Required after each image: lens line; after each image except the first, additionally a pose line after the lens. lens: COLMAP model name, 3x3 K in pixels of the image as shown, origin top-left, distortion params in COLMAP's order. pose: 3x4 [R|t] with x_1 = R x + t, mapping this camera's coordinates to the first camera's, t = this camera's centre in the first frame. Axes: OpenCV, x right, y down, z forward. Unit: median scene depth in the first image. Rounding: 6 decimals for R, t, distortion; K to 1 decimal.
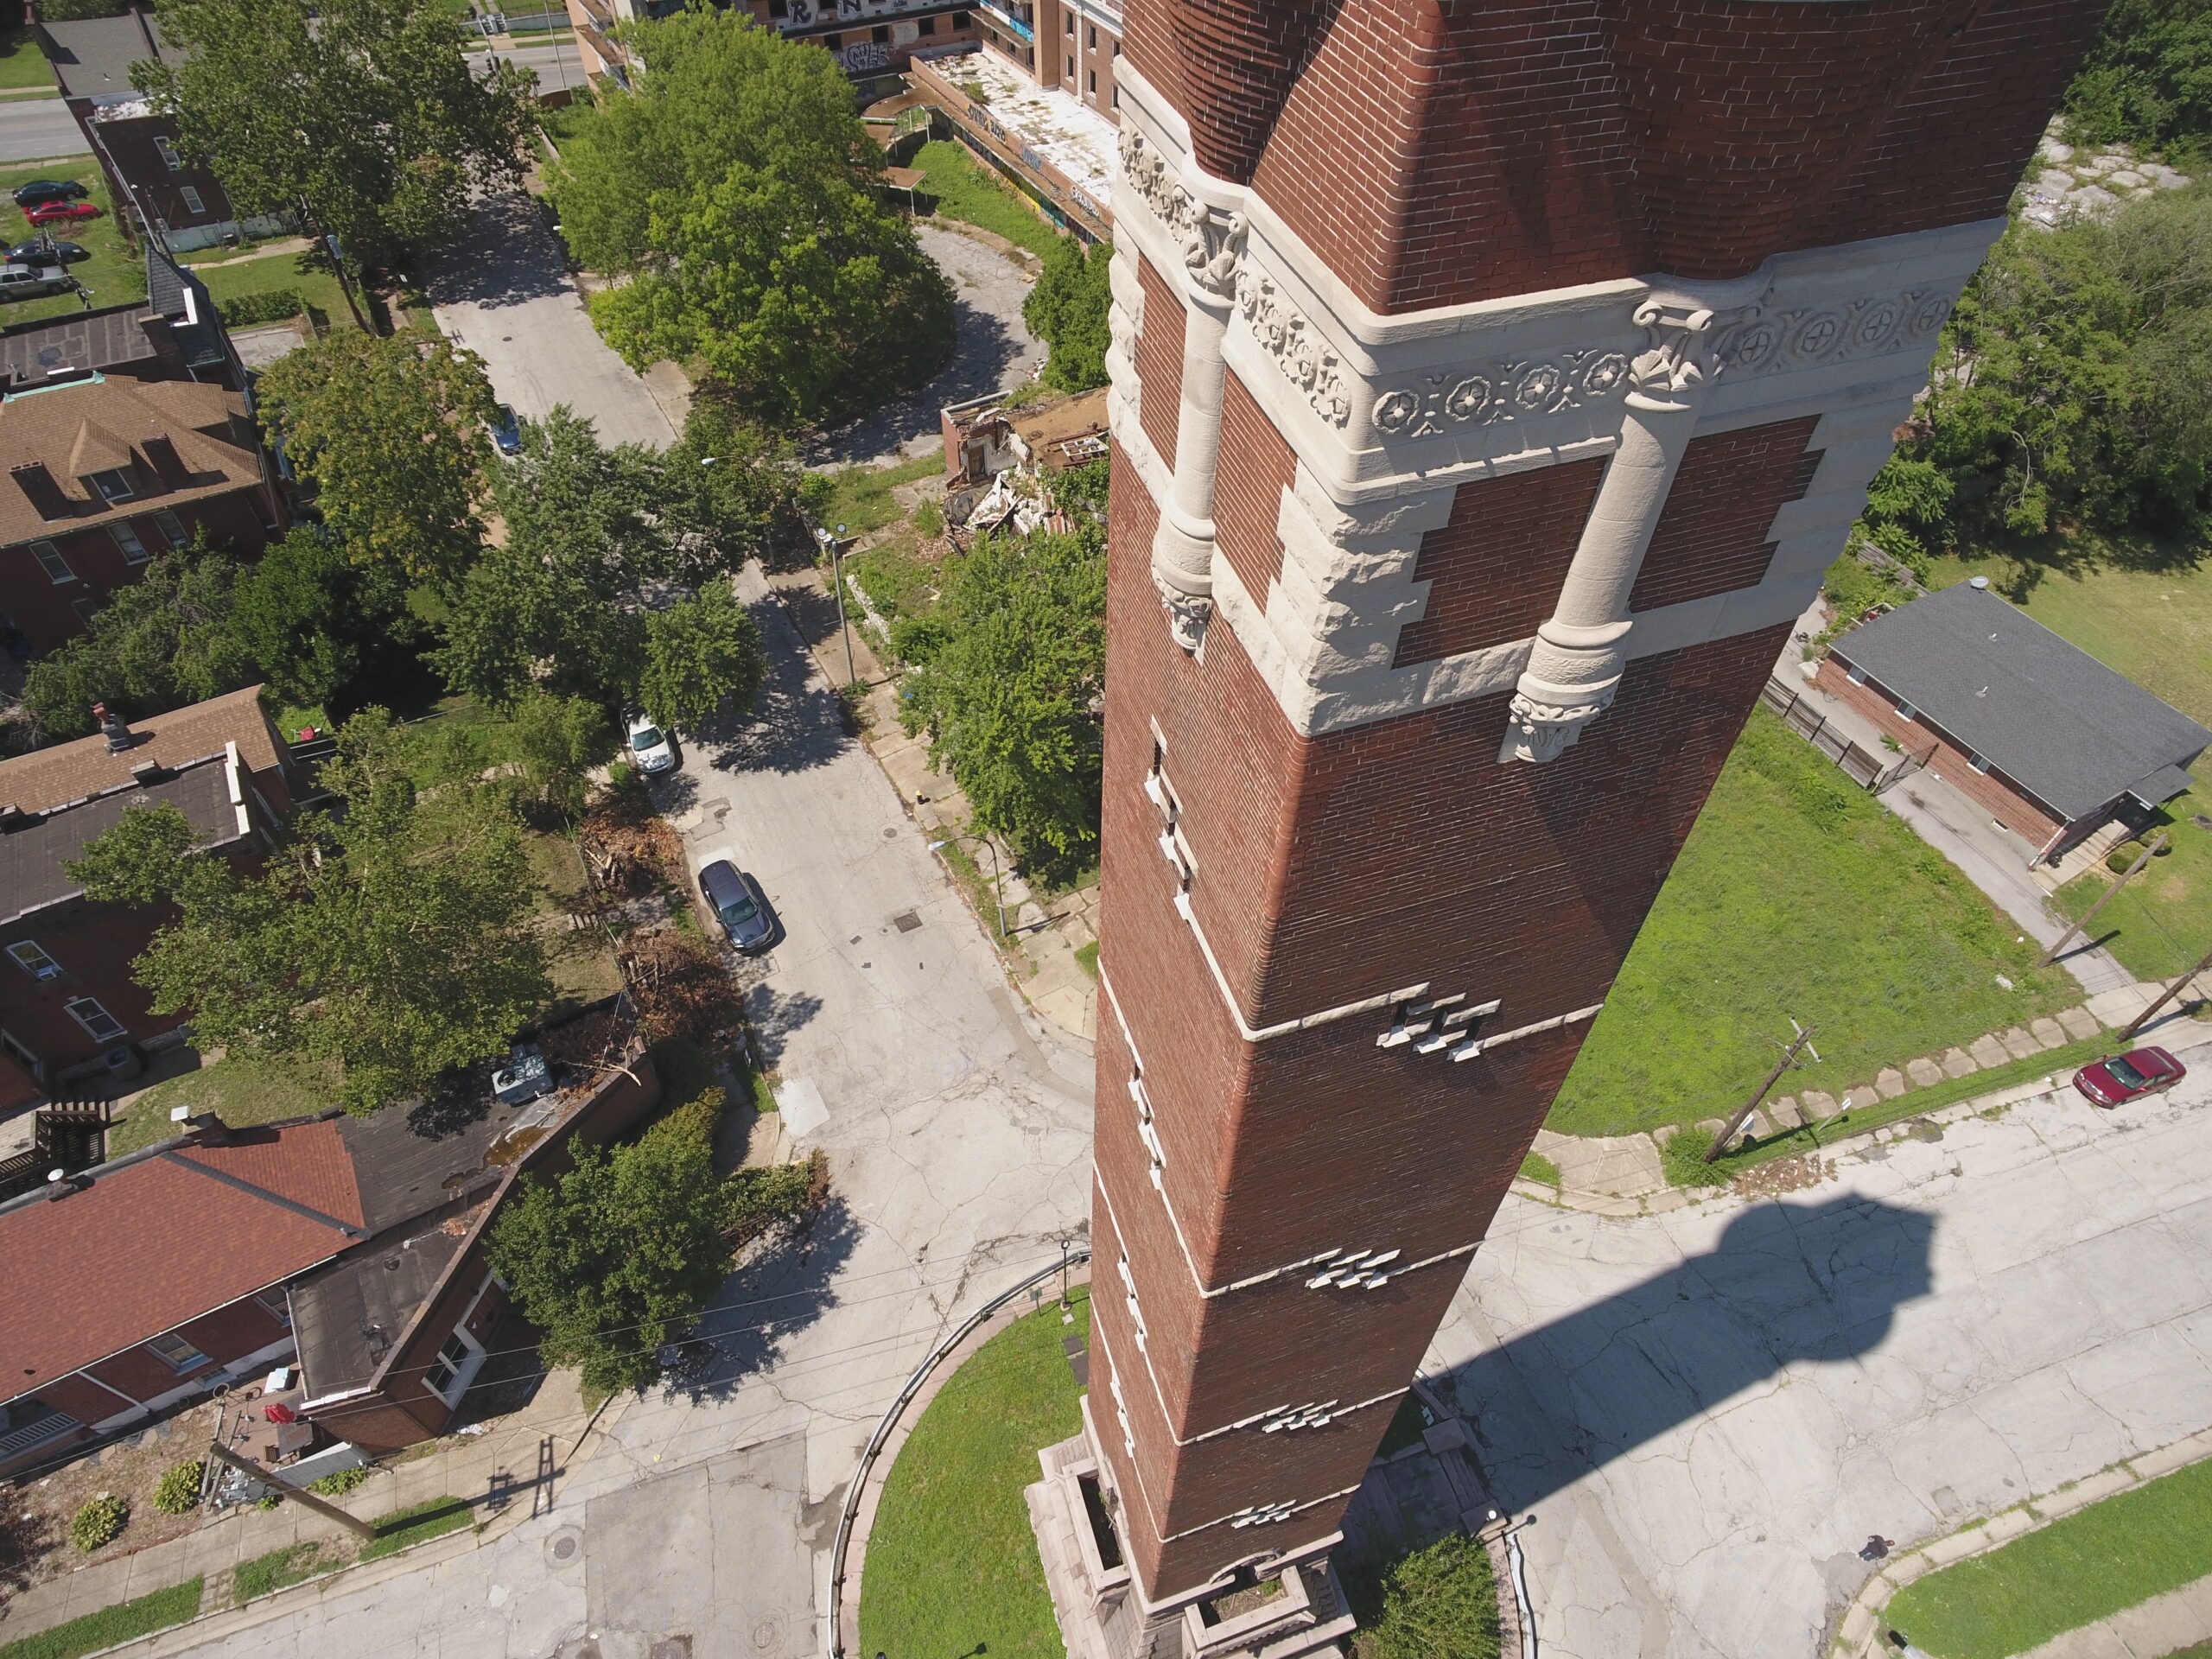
lens RADIAL K [[1307.0, 0, 1103.0], [0, 1307.0, 802.2], [0, 0, 1]] dist [-0.001503, -0.003216]
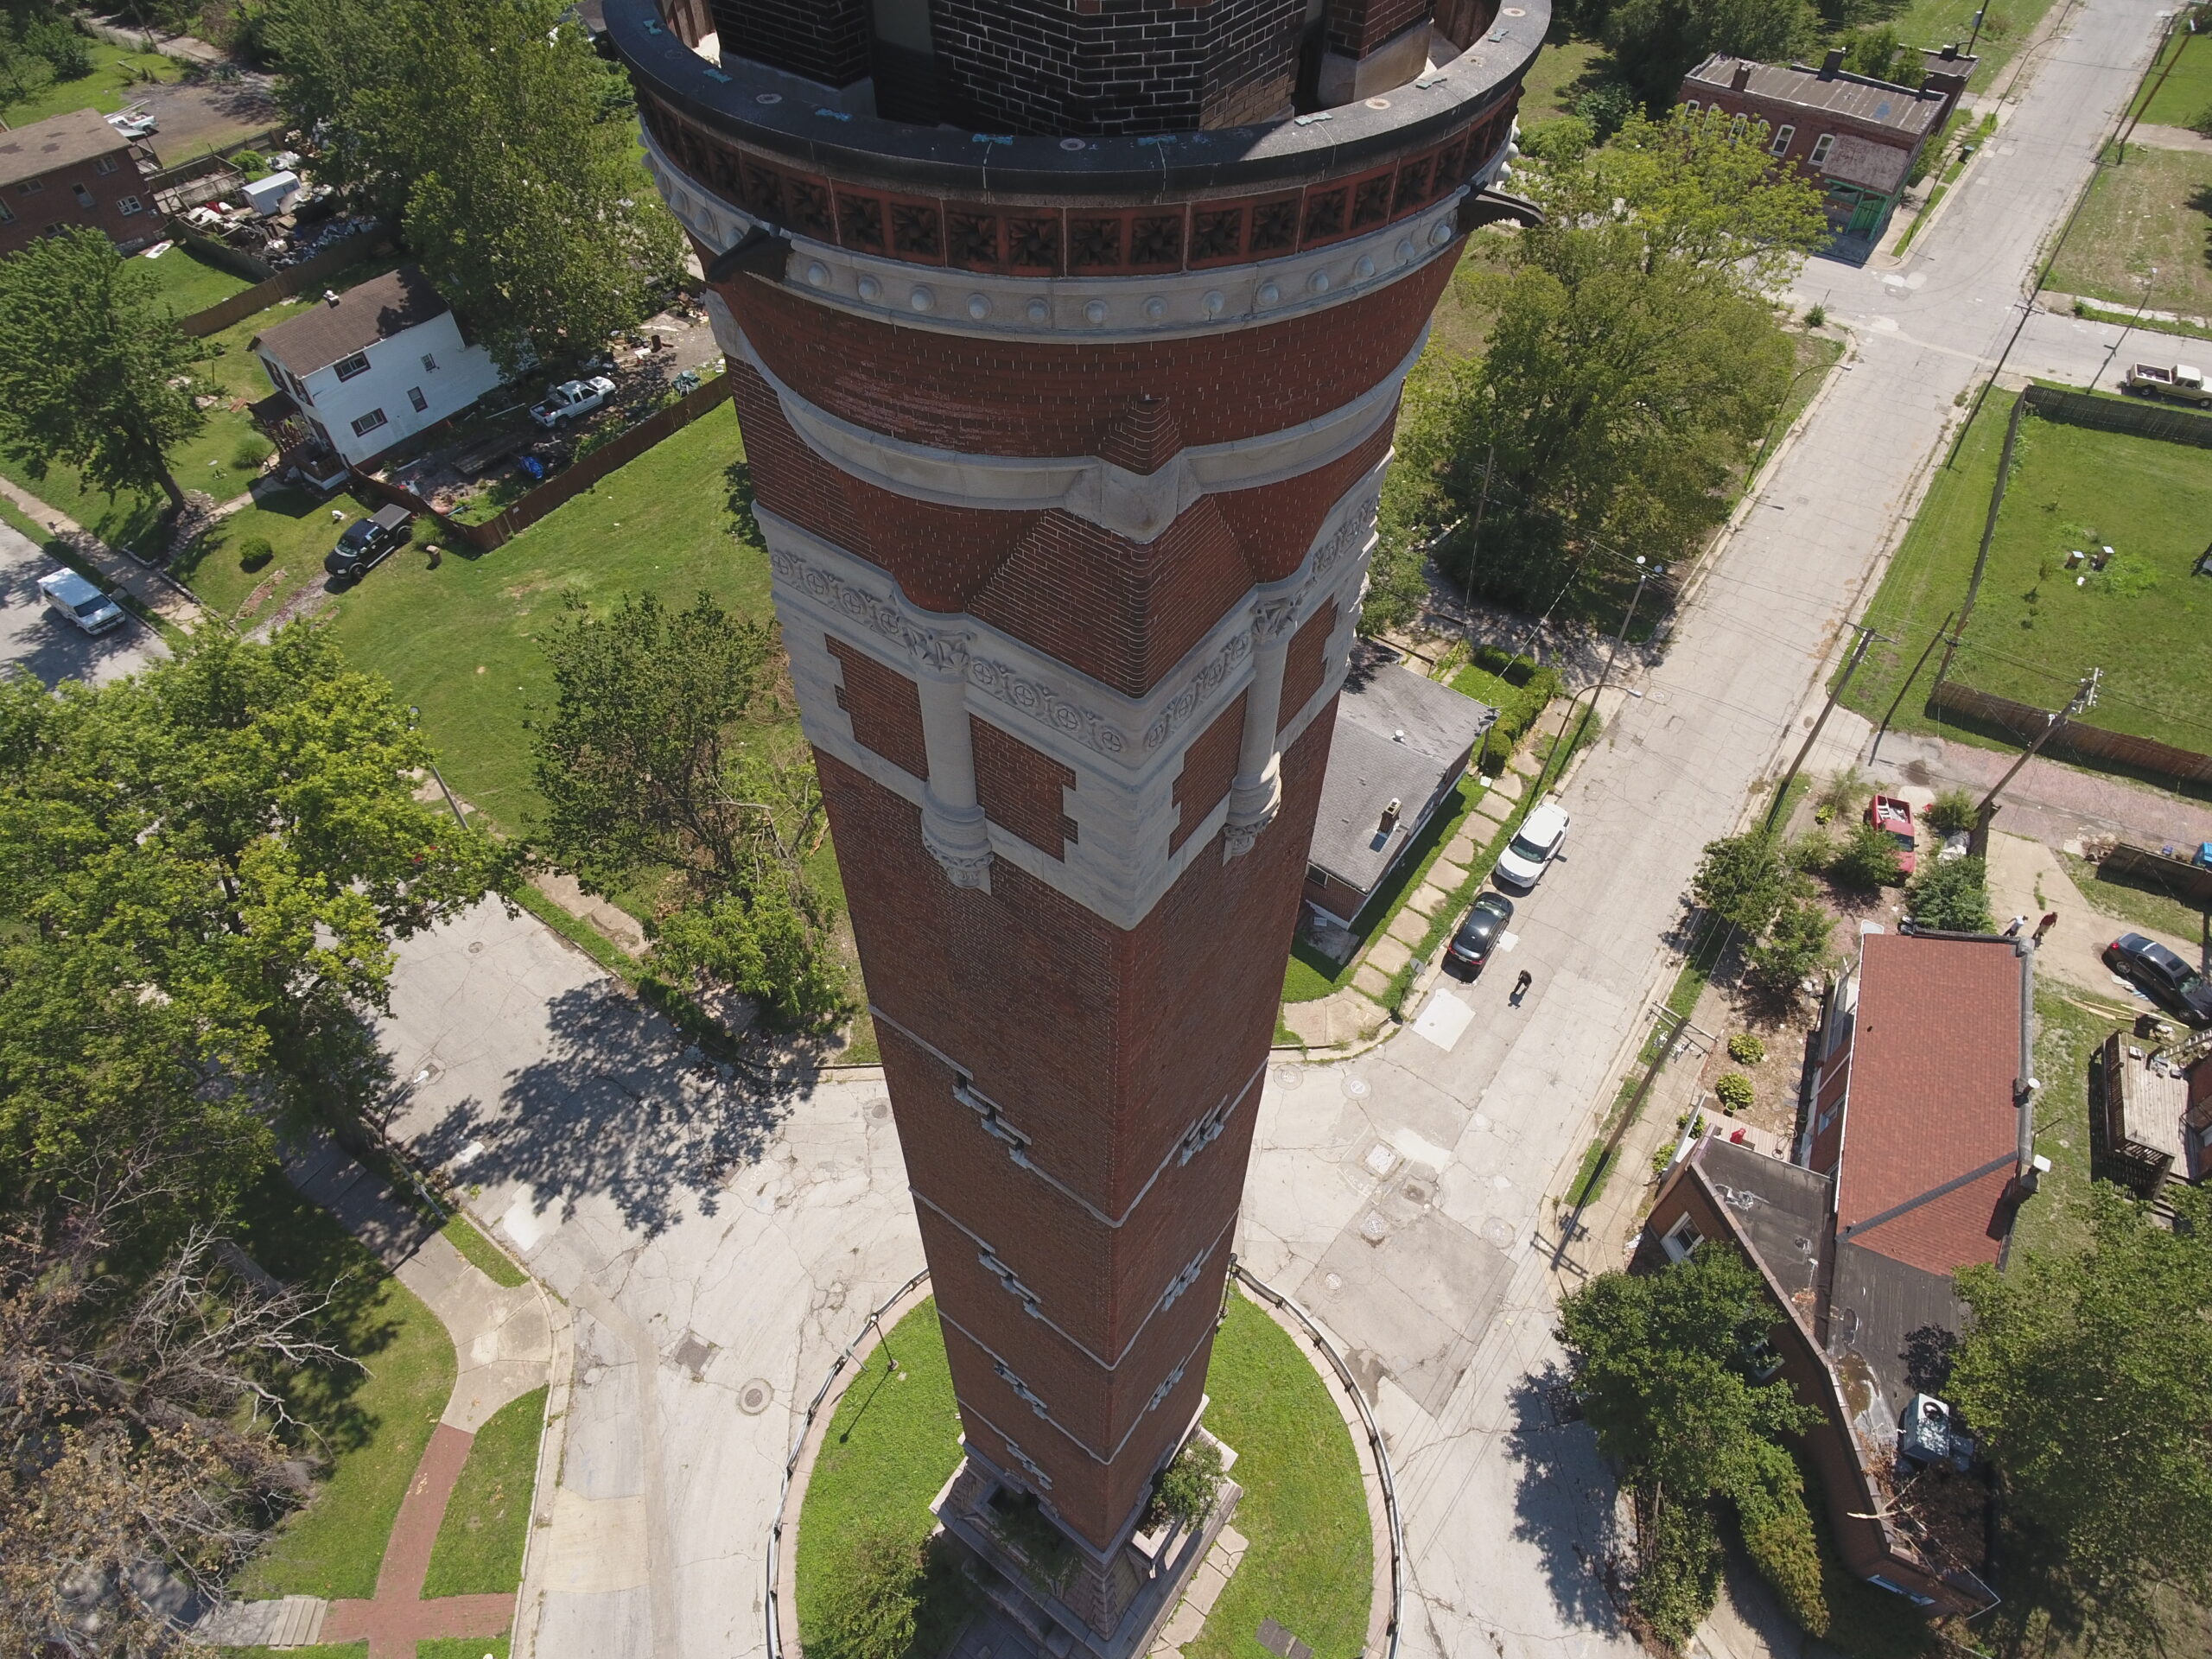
lens RADIAL K [[1307.0, 0, 1103.8], [0, 1307.0, 799.7], [0, 0, 1]] dist [-0.001503, -0.003216]
pose [[-0.811741, 0.430527, -0.394618, 0.173253], [-0.442709, -0.012917, 0.896572, -0.309791], [0.380901, 0.902485, 0.201083, 0.182867]]
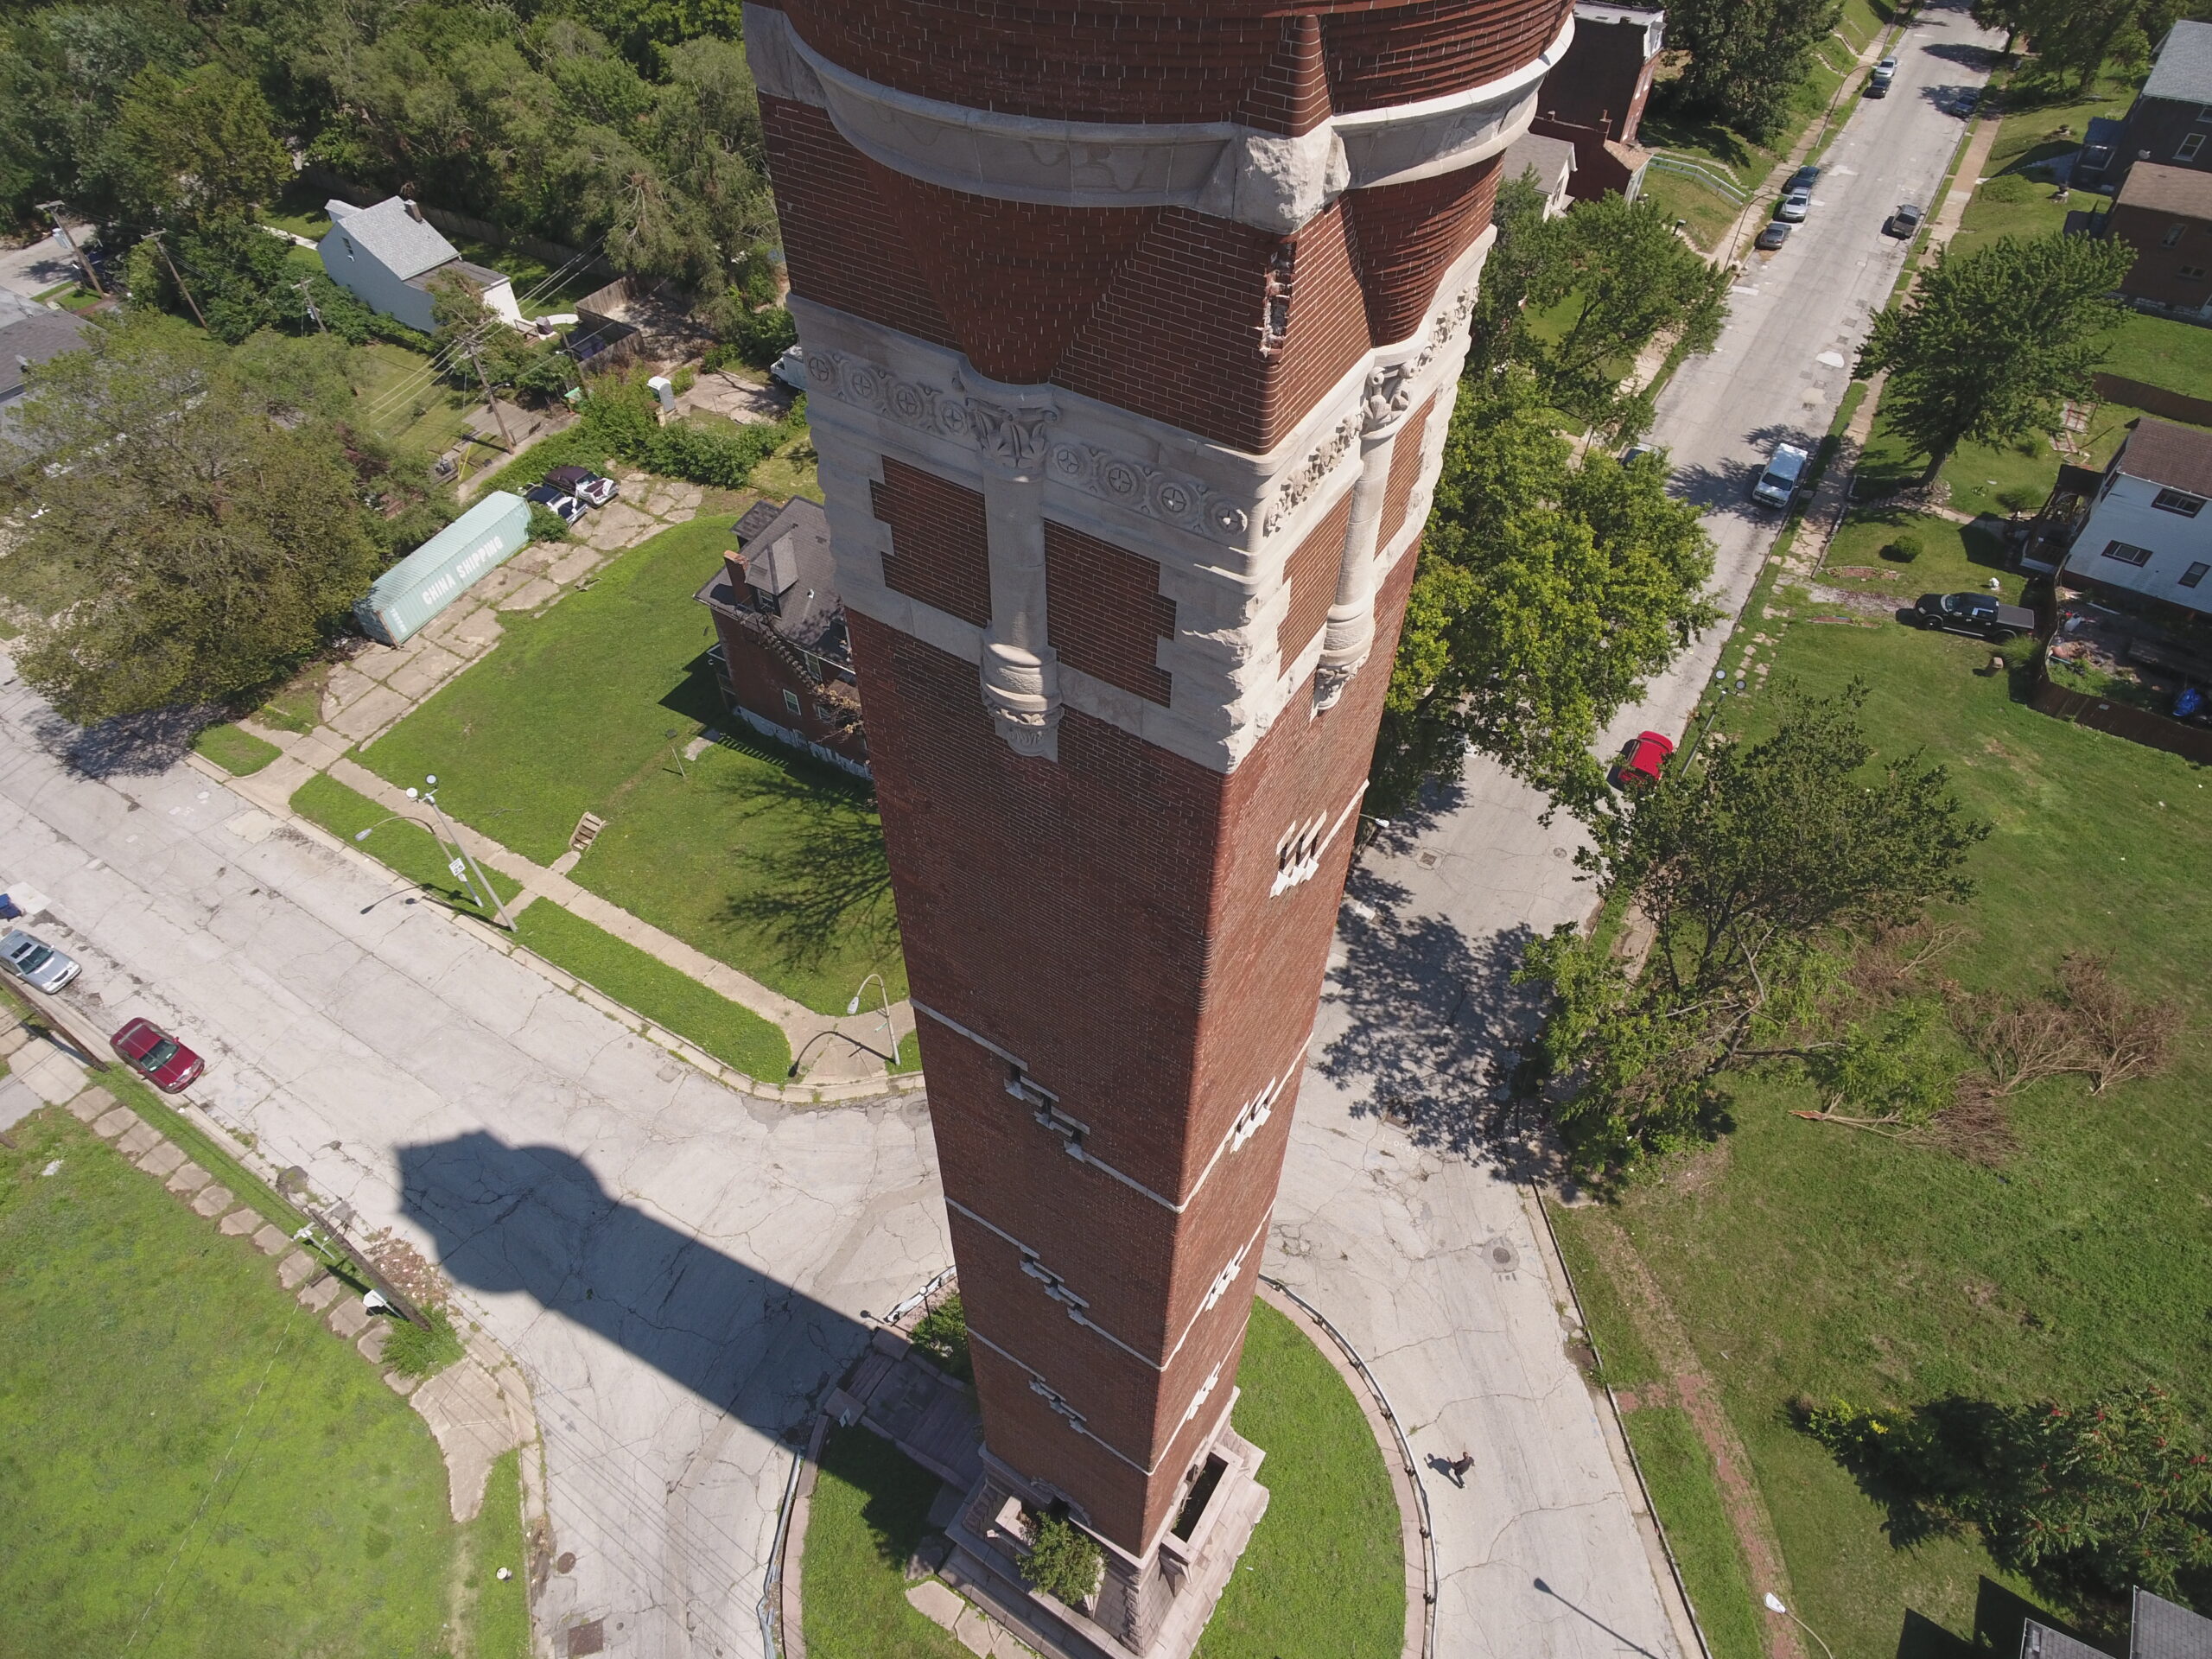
lens RADIAL K [[1307.0, 0, 1102.1], [0, 1307.0, 802.4], [0, 0, 1]] dist [-0.001503, -0.003216]
pose [[-0.634612, -0.582874, 0.507470, -0.100521], [0.560039, 0.105651, 0.821702, -0.263446], [-0.532563, 0.805665, 0.259385, 0.196702]]
